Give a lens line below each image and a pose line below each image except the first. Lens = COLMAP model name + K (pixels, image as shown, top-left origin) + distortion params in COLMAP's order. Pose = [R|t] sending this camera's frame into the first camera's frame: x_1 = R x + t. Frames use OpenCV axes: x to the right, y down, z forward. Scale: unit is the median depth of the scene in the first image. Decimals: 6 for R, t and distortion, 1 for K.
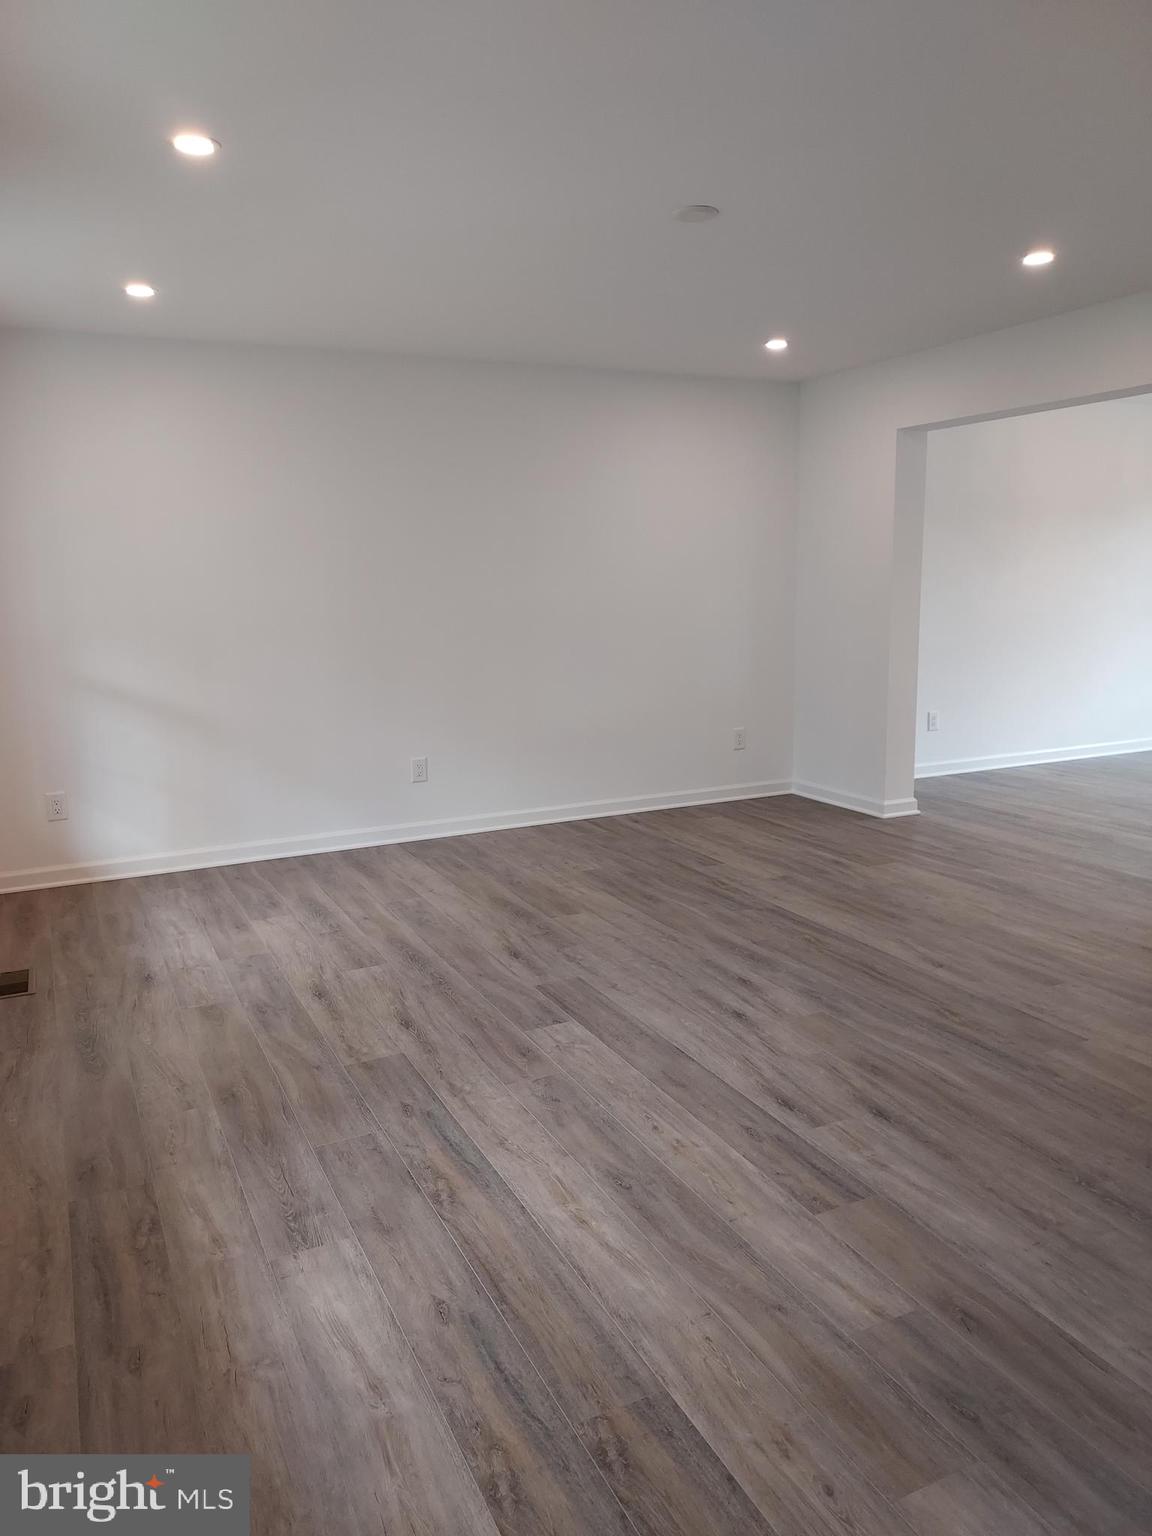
lens RADIAL K [[1085.3, 0, 576.0], [0, 1085.3, 768.0], [0, 0, 1]] dist [0.074556, -0.096010]
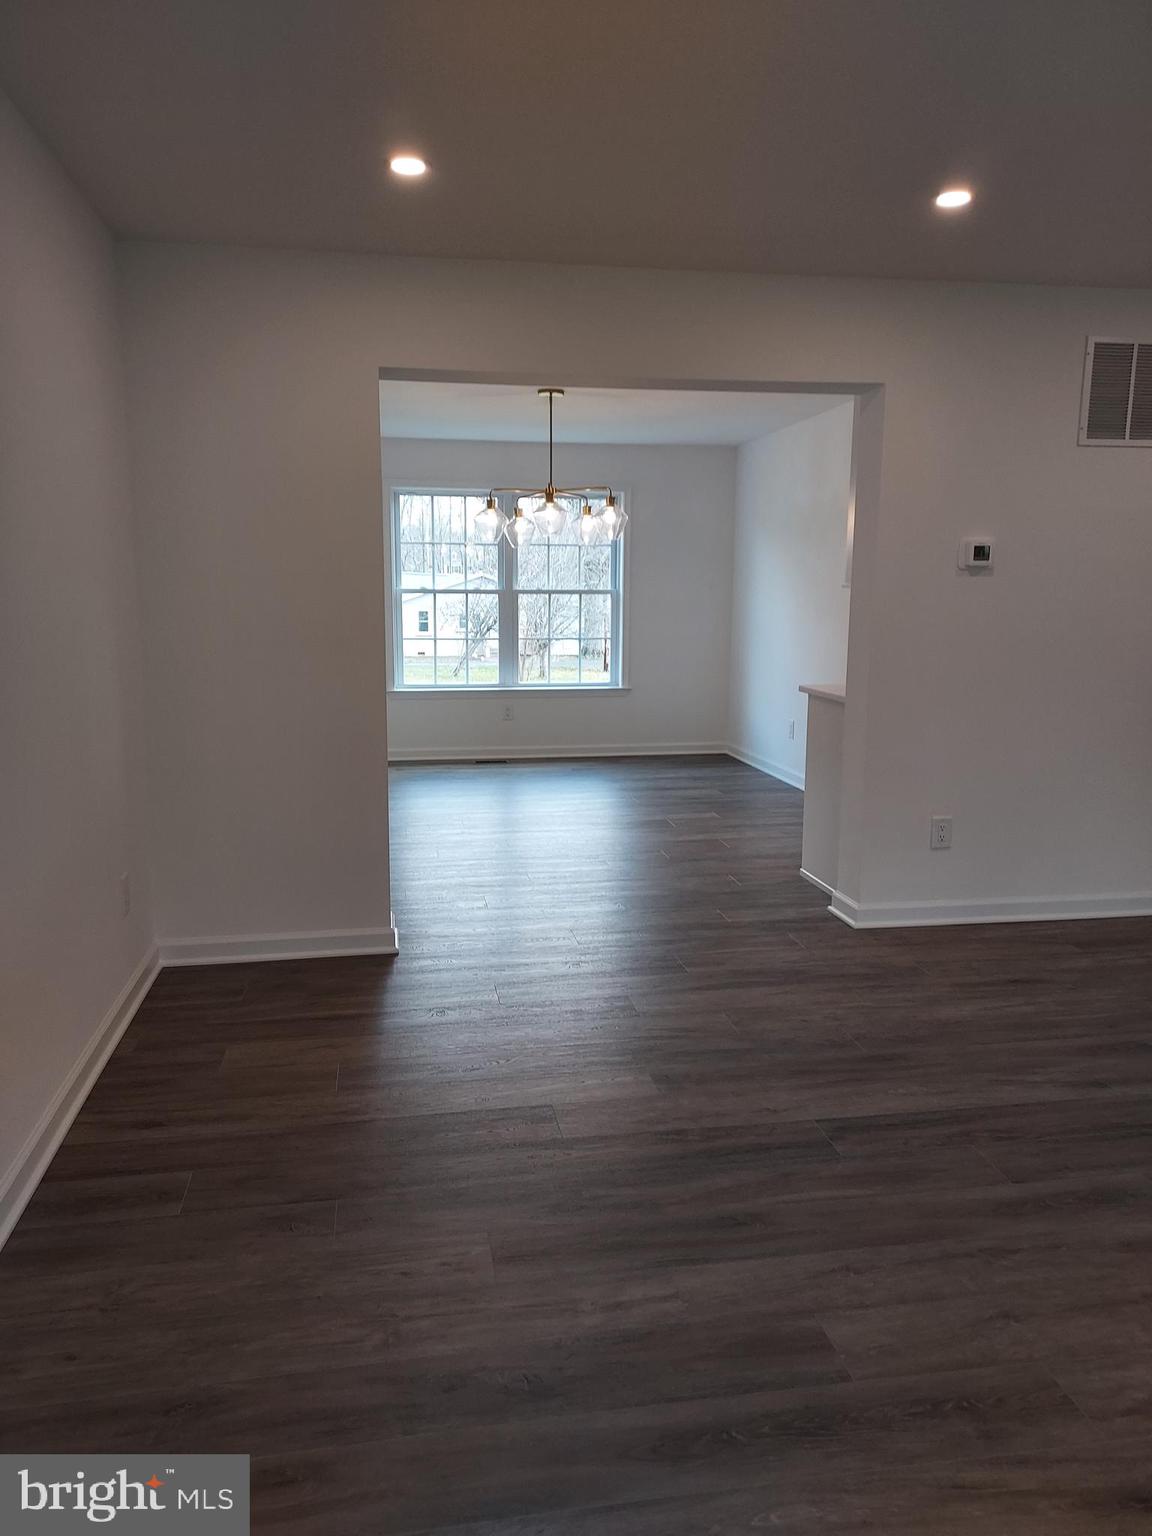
lens RADIAL K [[1139.9, 0, 576.6], [0, 1139.9, 733.7], [0, 0, 1]] dist [0.047767, -0.002098]
pose [[0.274082, -0.105415, 0.955911, -0.668320], [0.161302, 0.984933, 0.062366, -0.221435], [-0.948083, 0.137097, 0.286956, 1.409825]]
